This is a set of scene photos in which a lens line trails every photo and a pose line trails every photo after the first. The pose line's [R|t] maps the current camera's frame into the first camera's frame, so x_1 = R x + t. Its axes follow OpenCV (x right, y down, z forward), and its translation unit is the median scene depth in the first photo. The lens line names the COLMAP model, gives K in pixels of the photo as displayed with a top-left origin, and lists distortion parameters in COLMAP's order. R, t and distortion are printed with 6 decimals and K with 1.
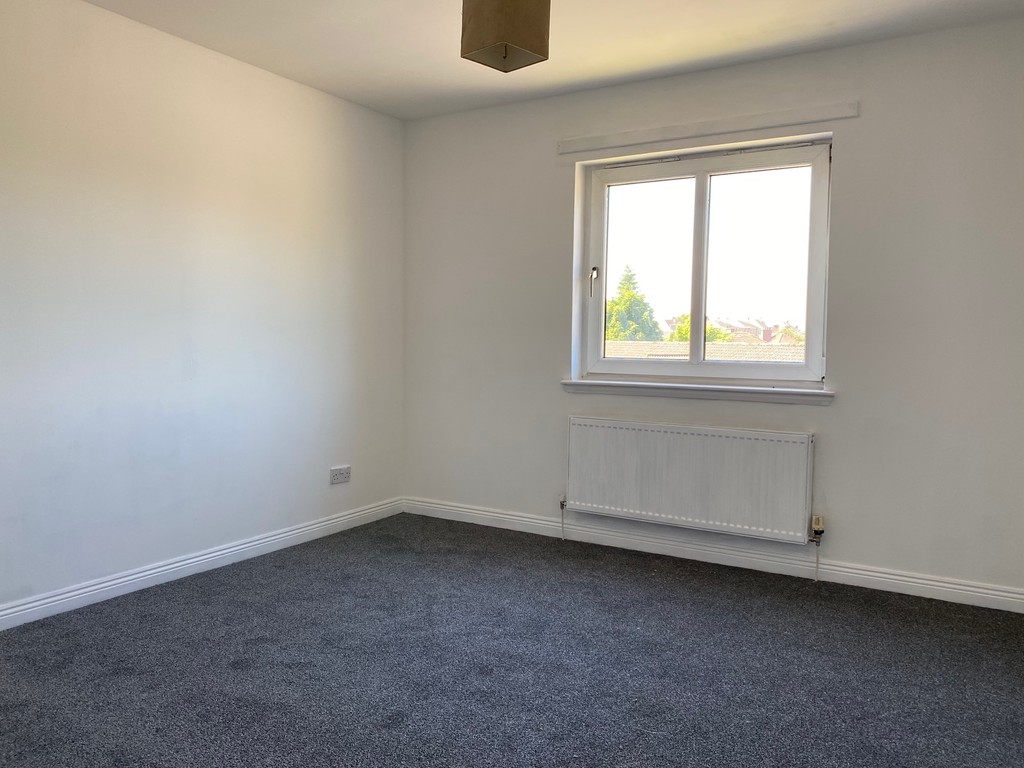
lens RADIAL K [[789.2, 0, 512.0], [0, 789.2, 384.0], [0, 0, 1]] dist [0.001253, 0.000115]
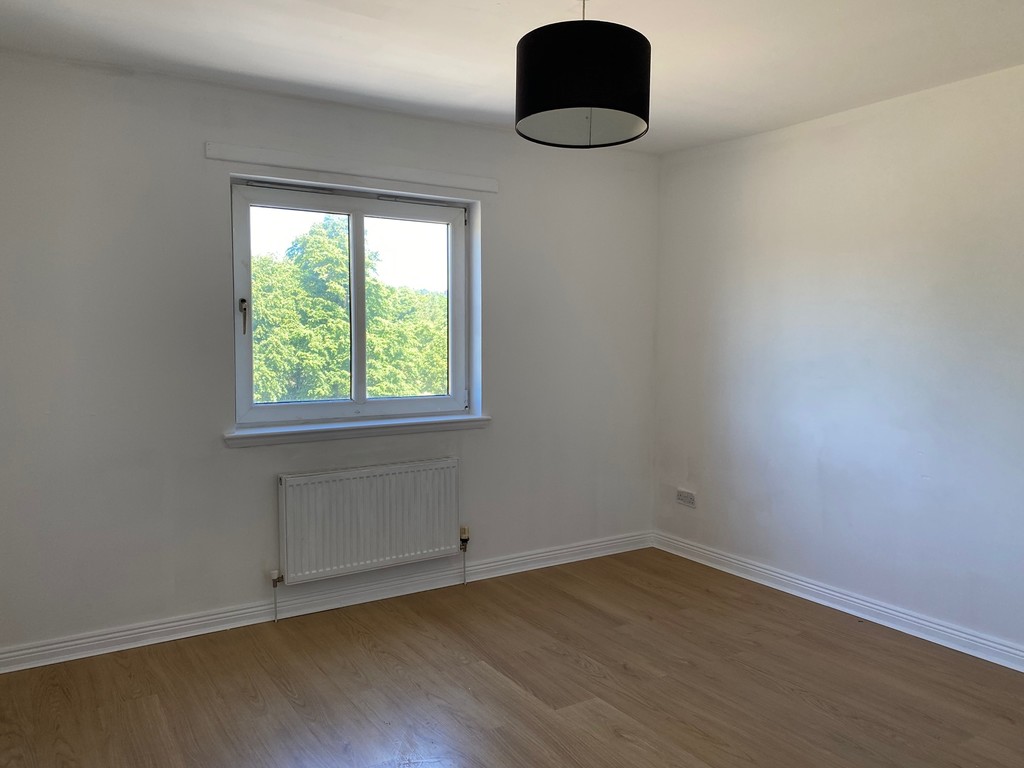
lens RADIAL K [[789.2, 0, 512.0], [0, 789.2, 384.0], [0, 0, 1]] dist [0.001253, 0.000115]
pose [[0.375330, -0.029696, 0.926415, -0.617026], [0.094509, 0.995504, -0.006379, -0.024943], [-0.922060, 0.089948, 0.376449, 0.456386]]
